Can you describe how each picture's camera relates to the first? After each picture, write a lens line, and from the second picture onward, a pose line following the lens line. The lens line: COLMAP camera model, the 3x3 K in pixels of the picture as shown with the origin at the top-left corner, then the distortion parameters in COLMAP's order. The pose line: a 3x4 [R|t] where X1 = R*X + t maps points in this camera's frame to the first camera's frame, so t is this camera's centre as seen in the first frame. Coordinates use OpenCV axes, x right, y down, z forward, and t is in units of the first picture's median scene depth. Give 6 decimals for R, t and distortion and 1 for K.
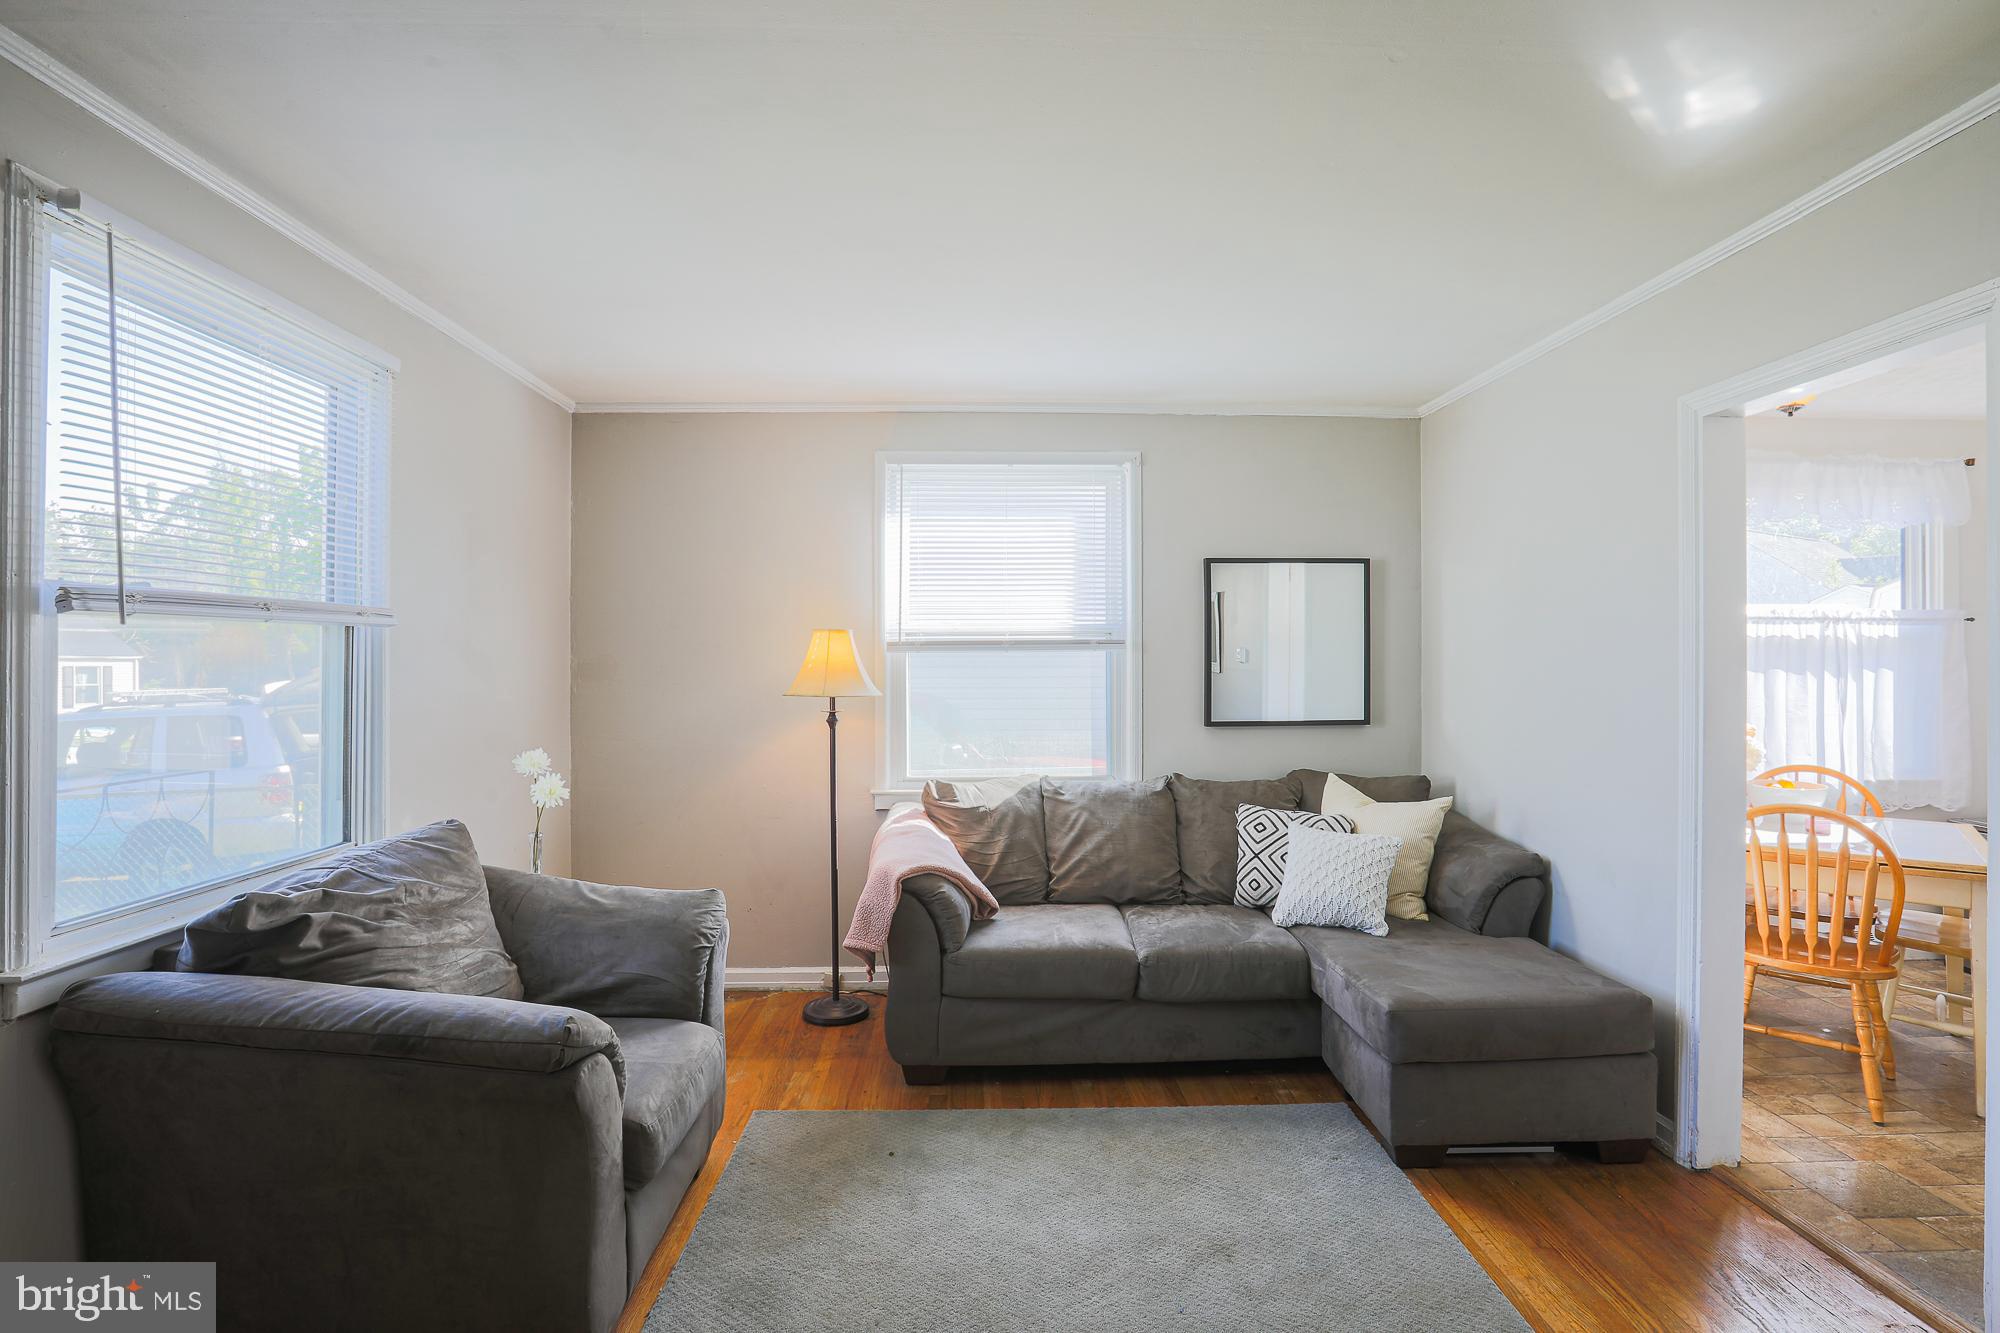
lens RADIAL K [[989.3, 0, 1018.2], [0, 989.3, 669.2], [0, 0, 1]] dist [-0.052788, 0.014551]
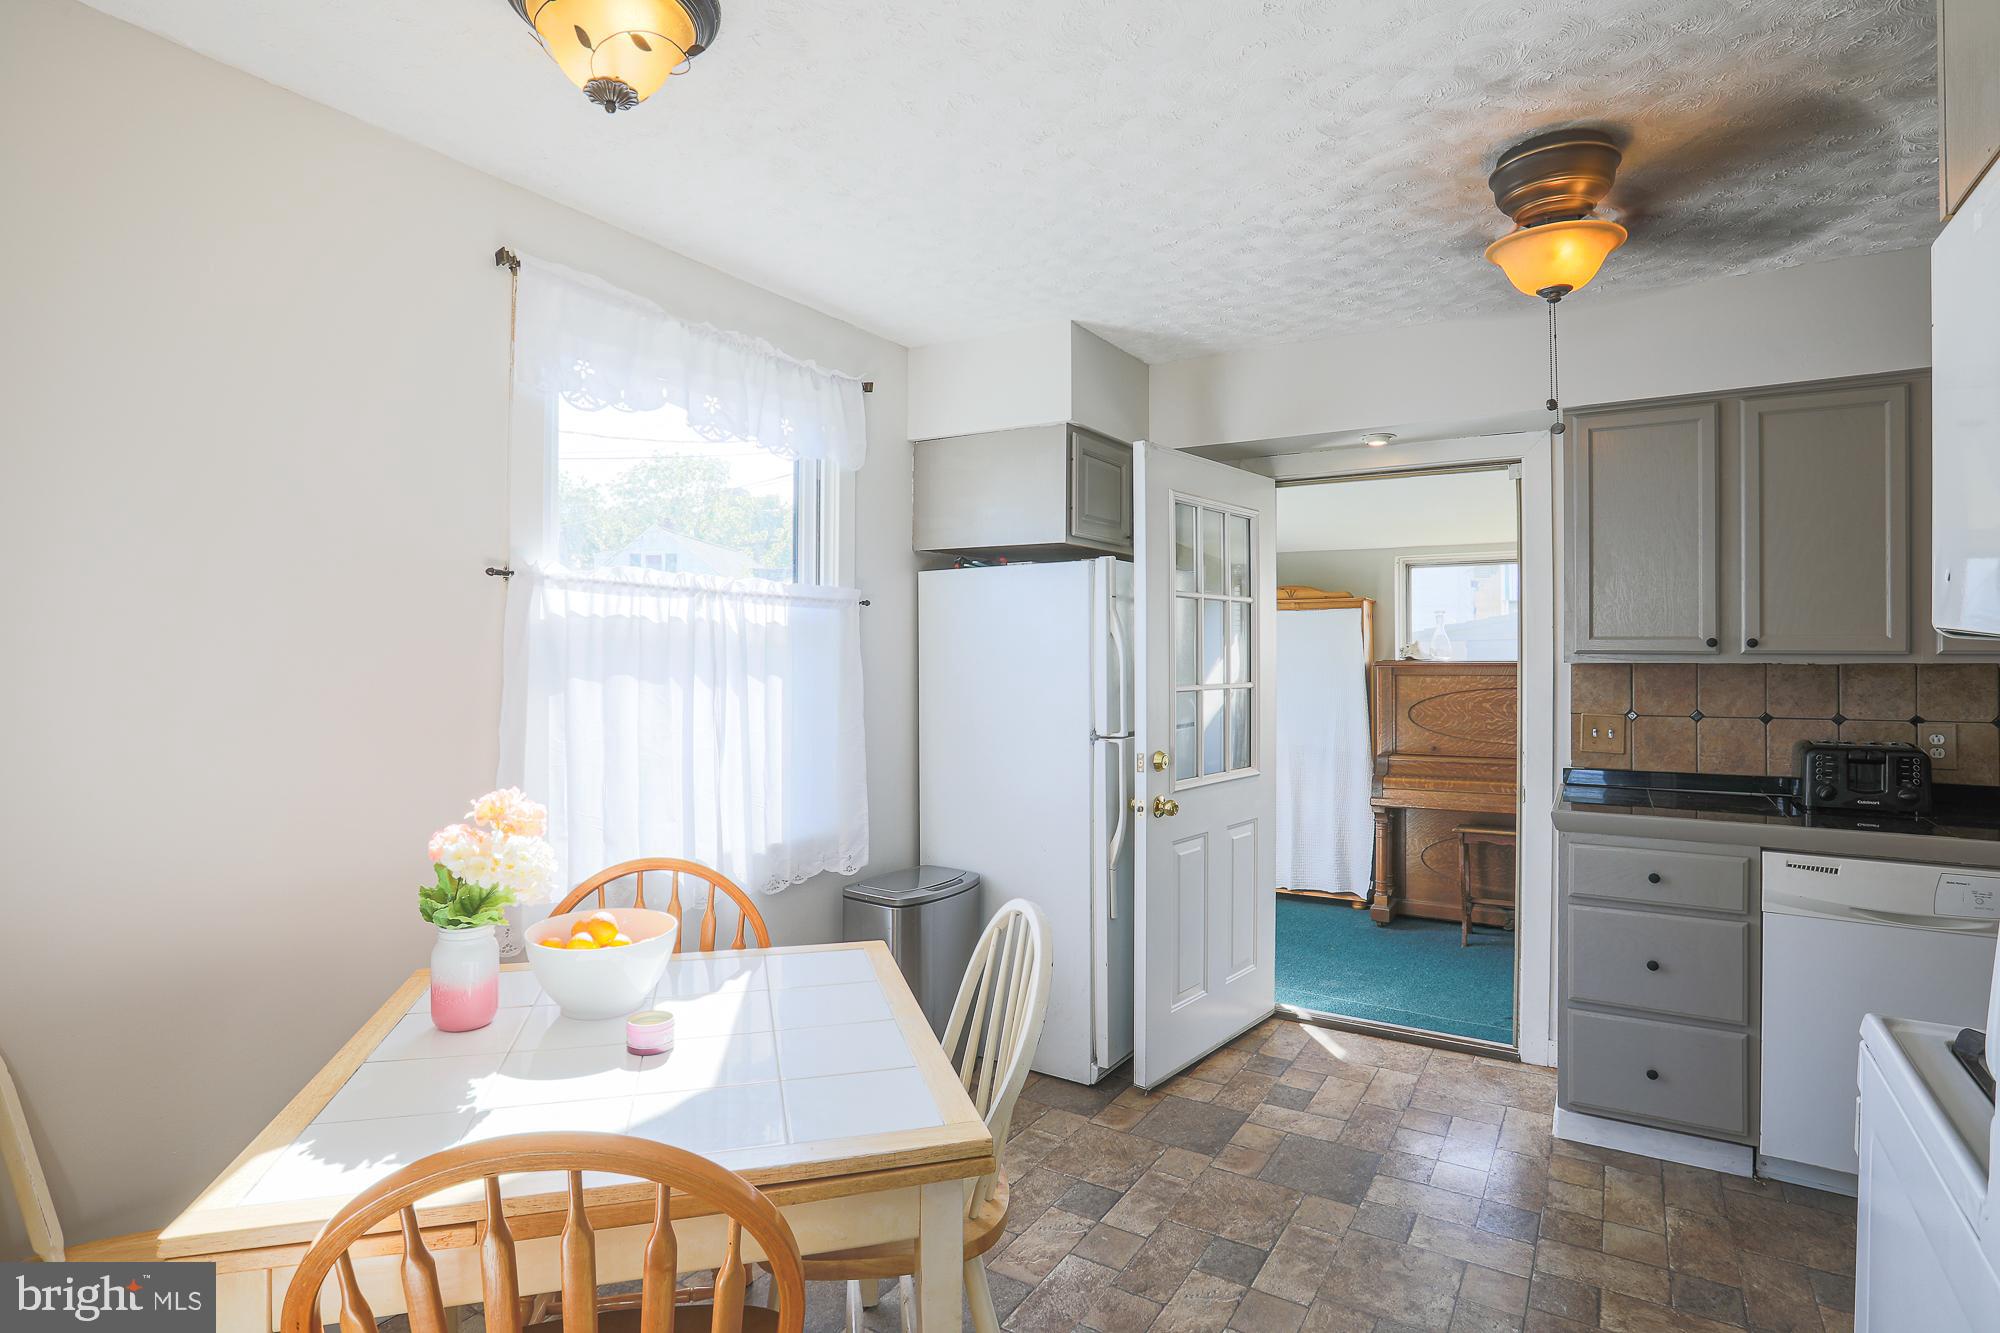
lens RADIAL K [[989.3, 0, 1014.6], [0, 989.3, 635.5], [0, 0, 1]] dist [-0.052788, 0.014551]
pose [[0.541895, 0.020489, 0.840197, 0.565361], [0.001422, 0.999679, -0.025296, -0.010782], [-0.840445, 0.014902, 0.541691, 0.653097]]
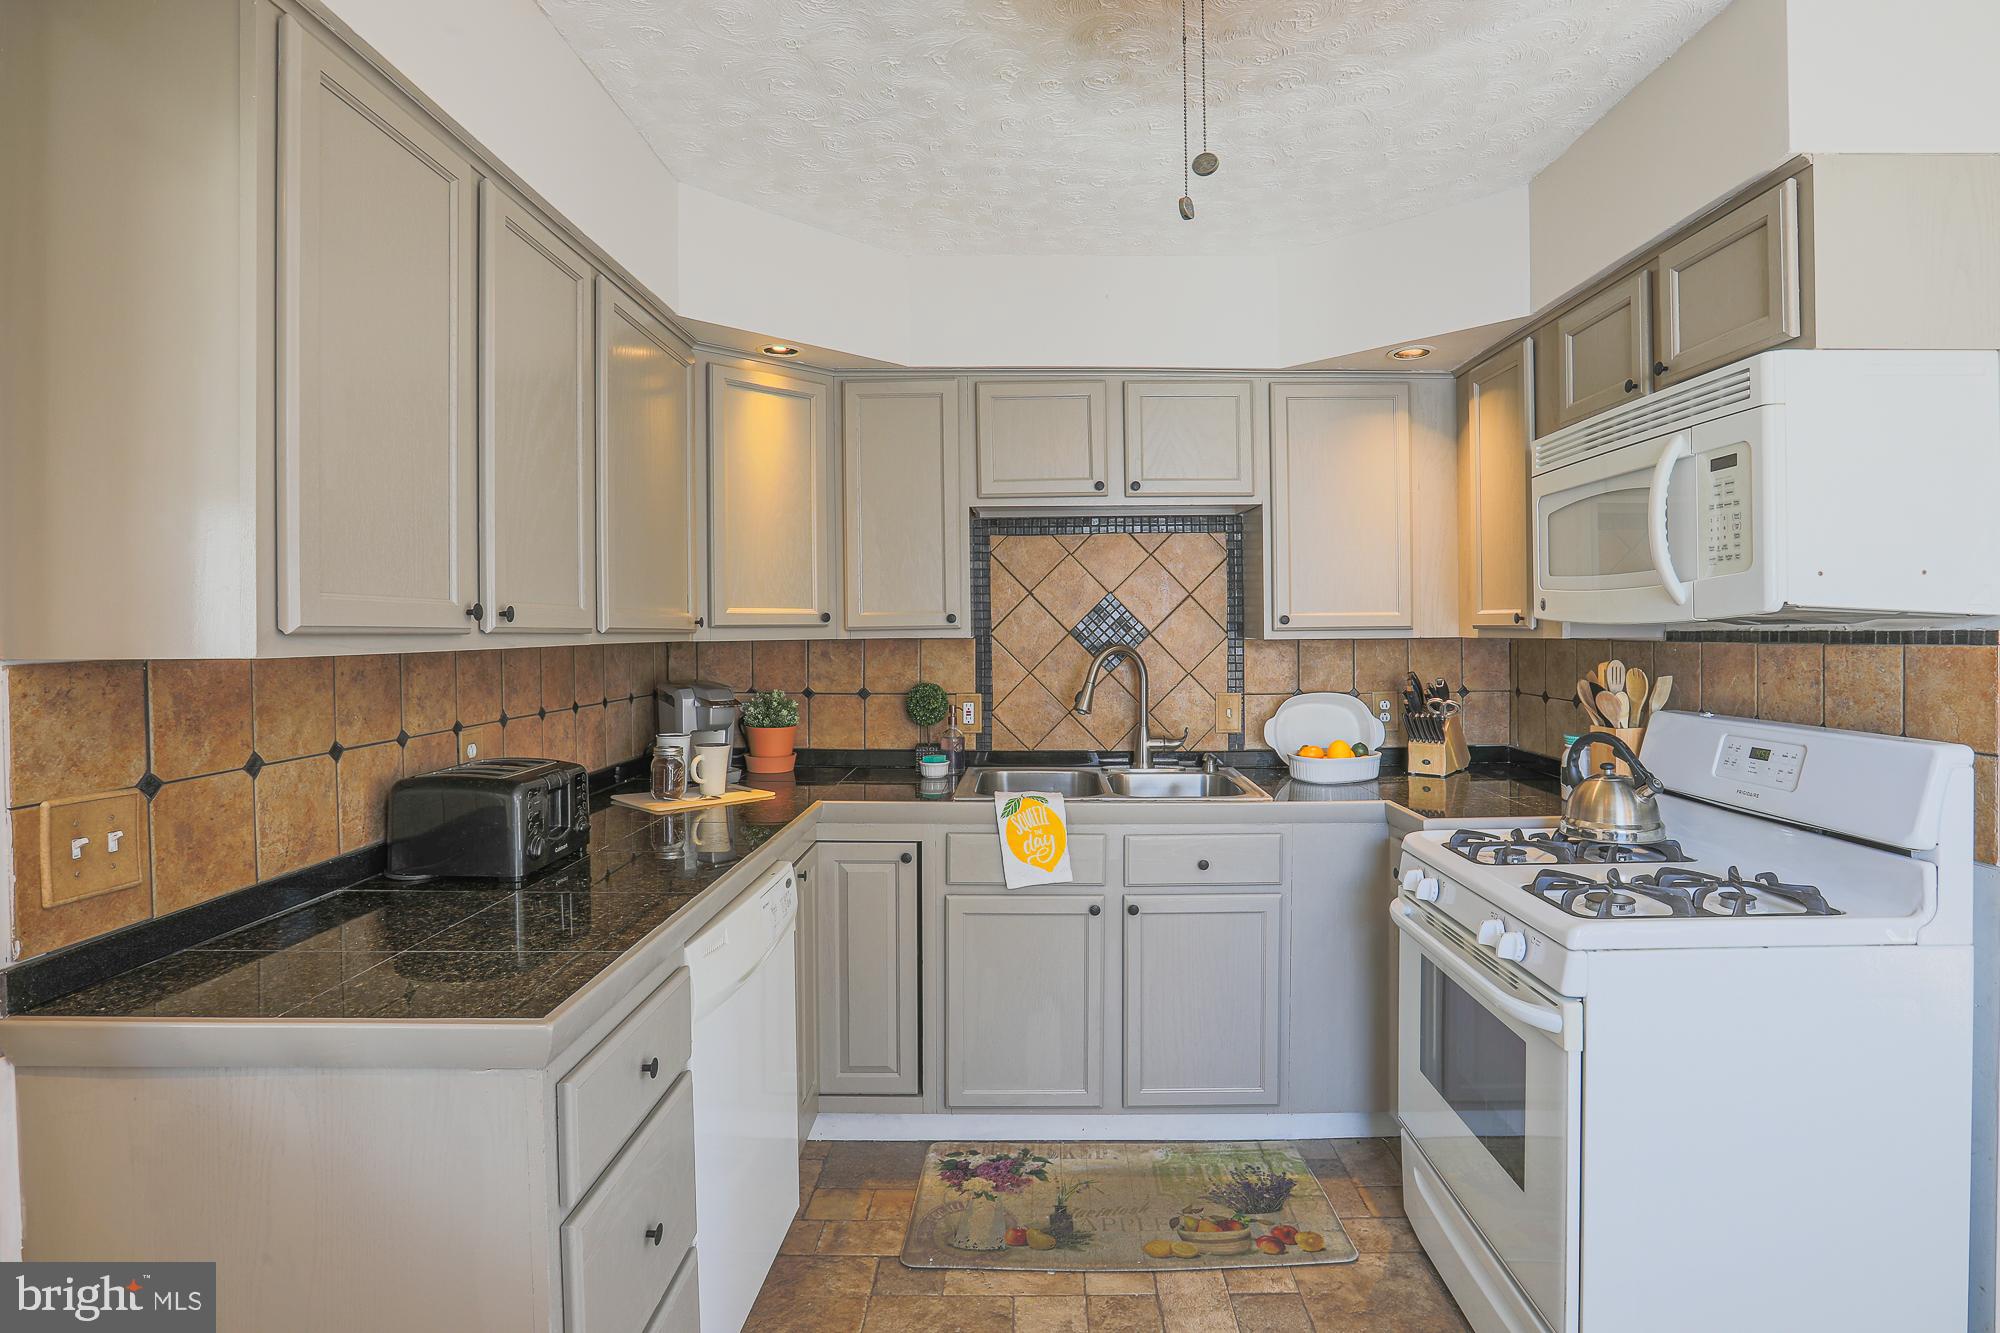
lens RADIAL K [[989.3, 0, 1011.2], [0, 989.3, 639.9], [0, 0, 1]] dist [-0.052788, 0.014551]
pose [[-0.998263, 0.014248, 0.057162, 1.324088], [0.015222, 0.999746, 0.016628, -0.015991], [-0.056911, 0.017469, -0.998226, 1.027845]]
